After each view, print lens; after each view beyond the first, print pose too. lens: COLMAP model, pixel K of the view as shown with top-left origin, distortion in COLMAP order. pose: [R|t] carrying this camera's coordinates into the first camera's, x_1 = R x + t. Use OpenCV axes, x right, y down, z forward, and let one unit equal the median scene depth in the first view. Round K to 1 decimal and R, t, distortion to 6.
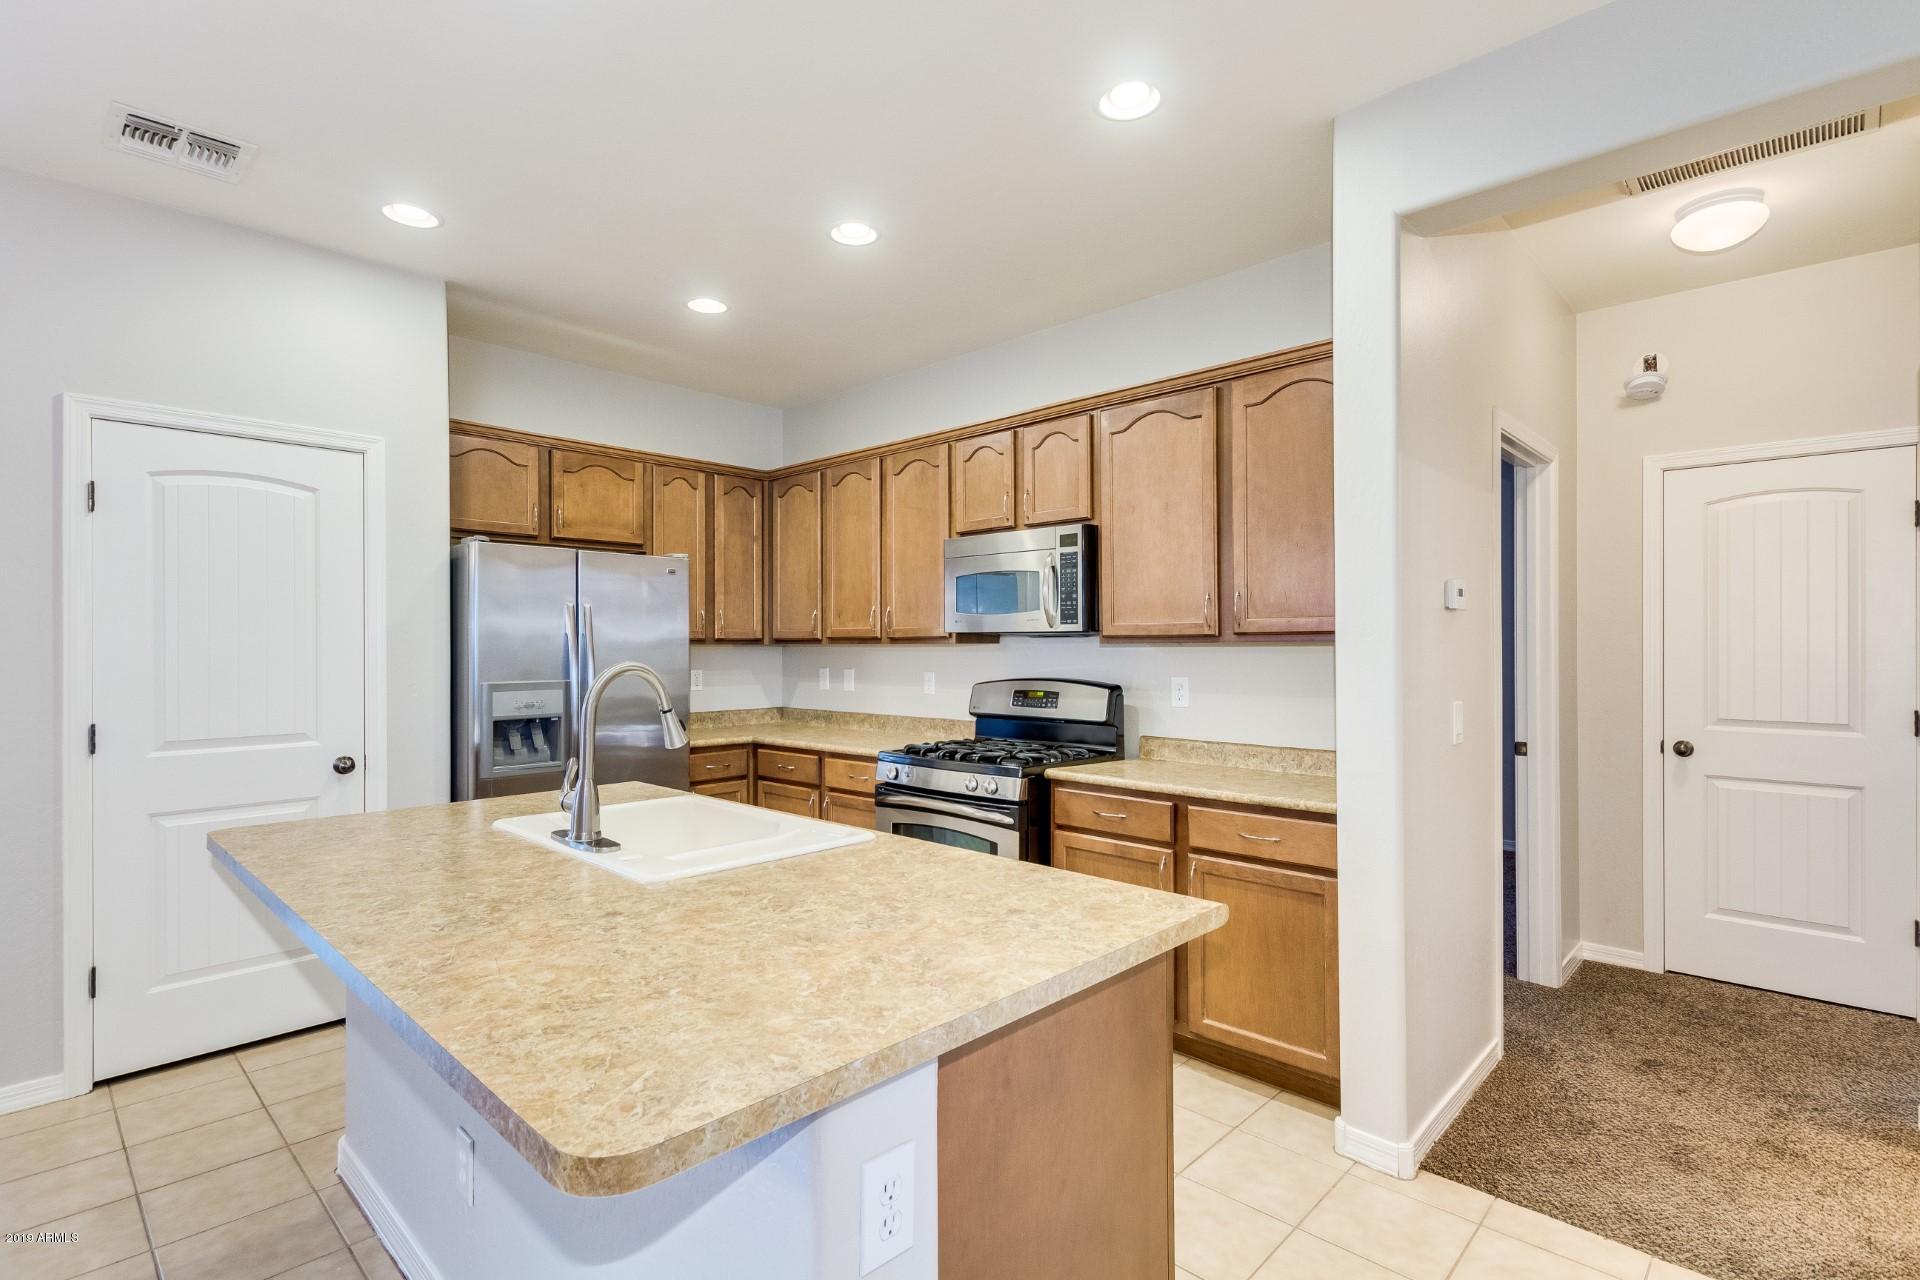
lens RADIAL K [[866.1, 0, 963.5], [0, 866.1, 648.4], [0, 0, 1]] dist [0.002634, -0.000560]
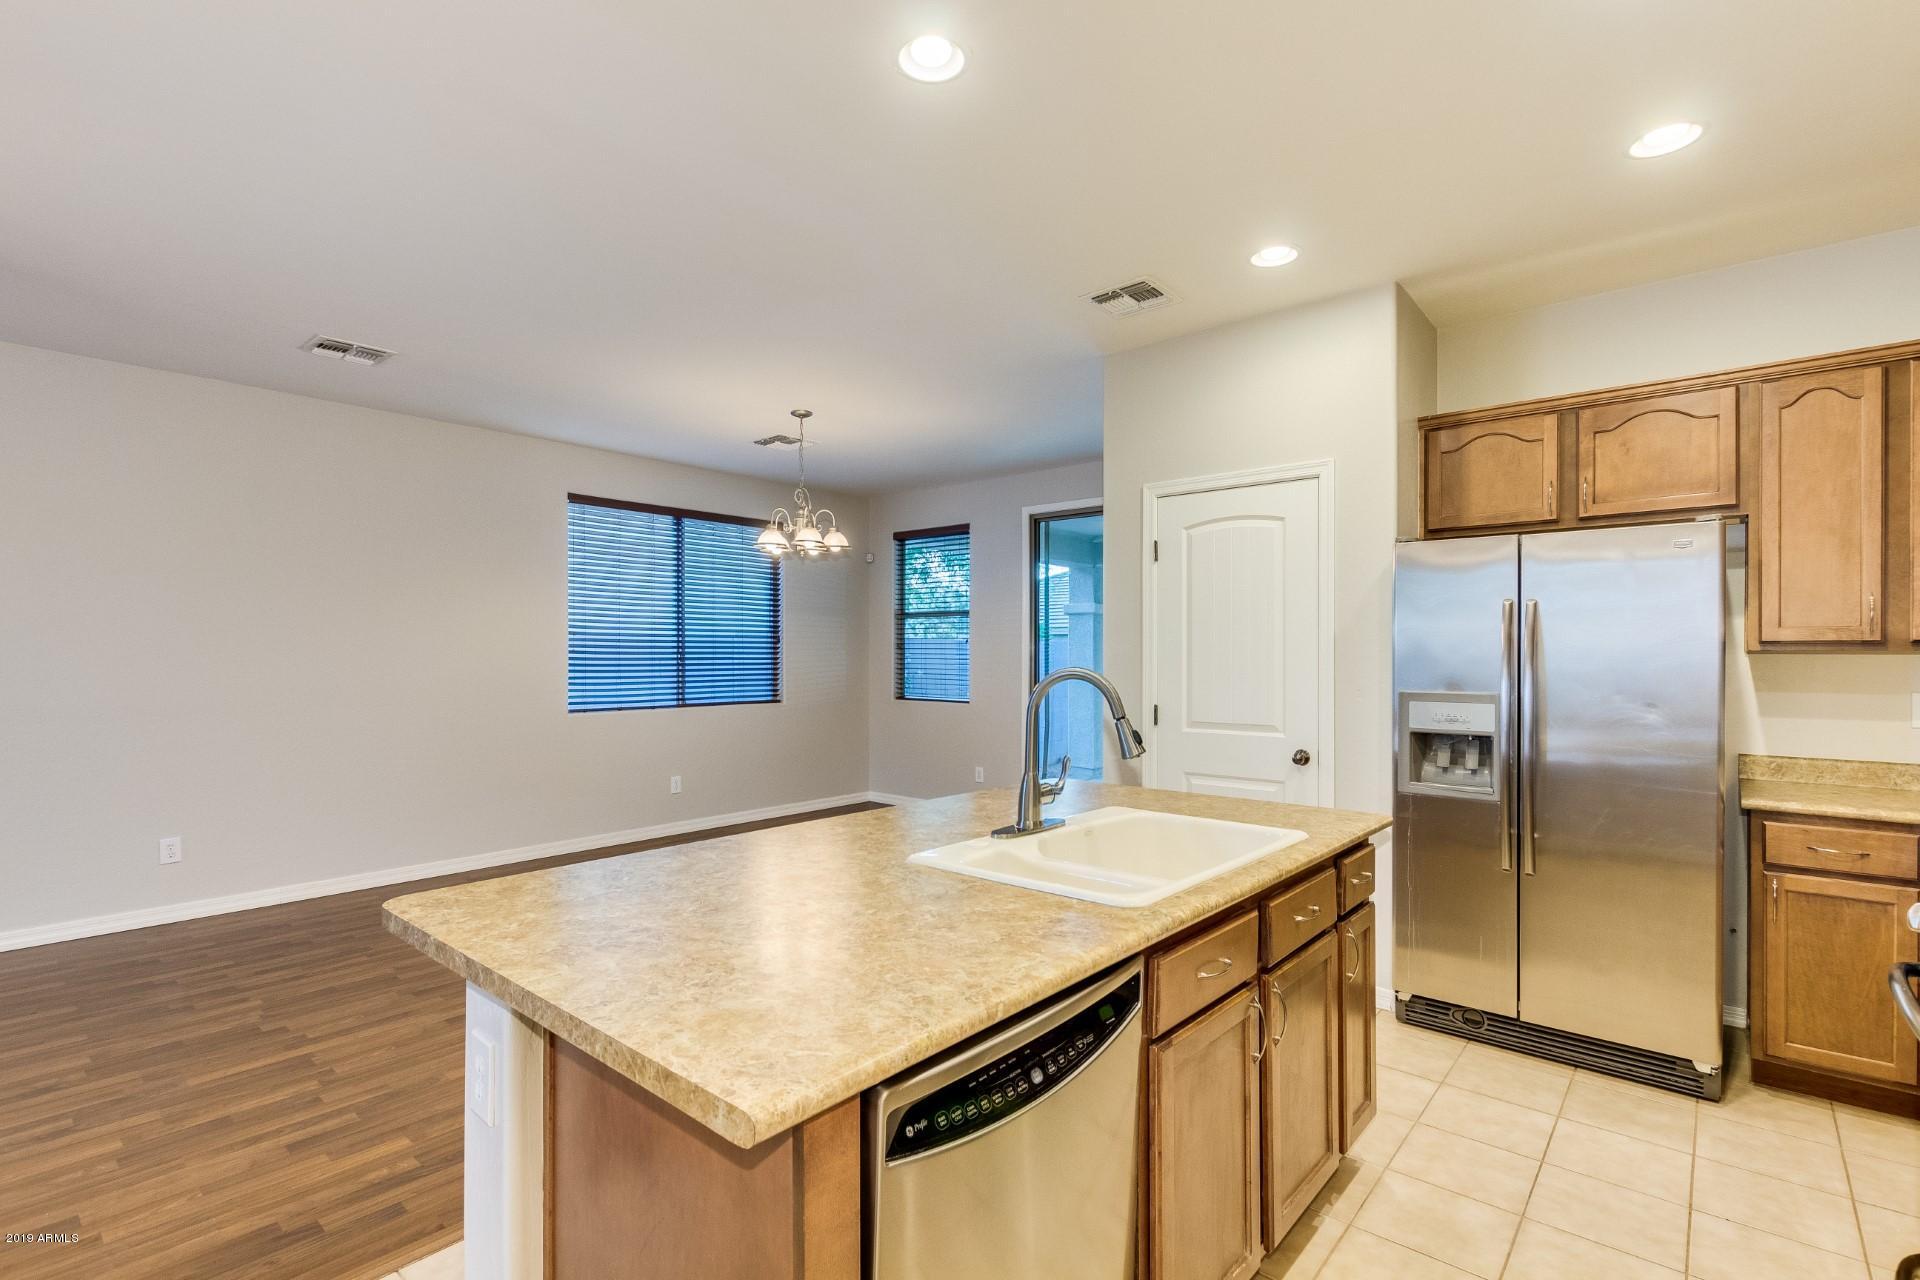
lens RADIAL K [[866.1, 0, 964.2], [0, 866.1, 650.1], [0, 0, 1]] dist [0.002634, -0.000560]
pose [[0.089656, -0.003101, -0.995968, 0.373499], [-0.003373, 0.999988, -0.003417, 0.000216], [0.995967, 0.003666, 0.089644, 0.468409]]
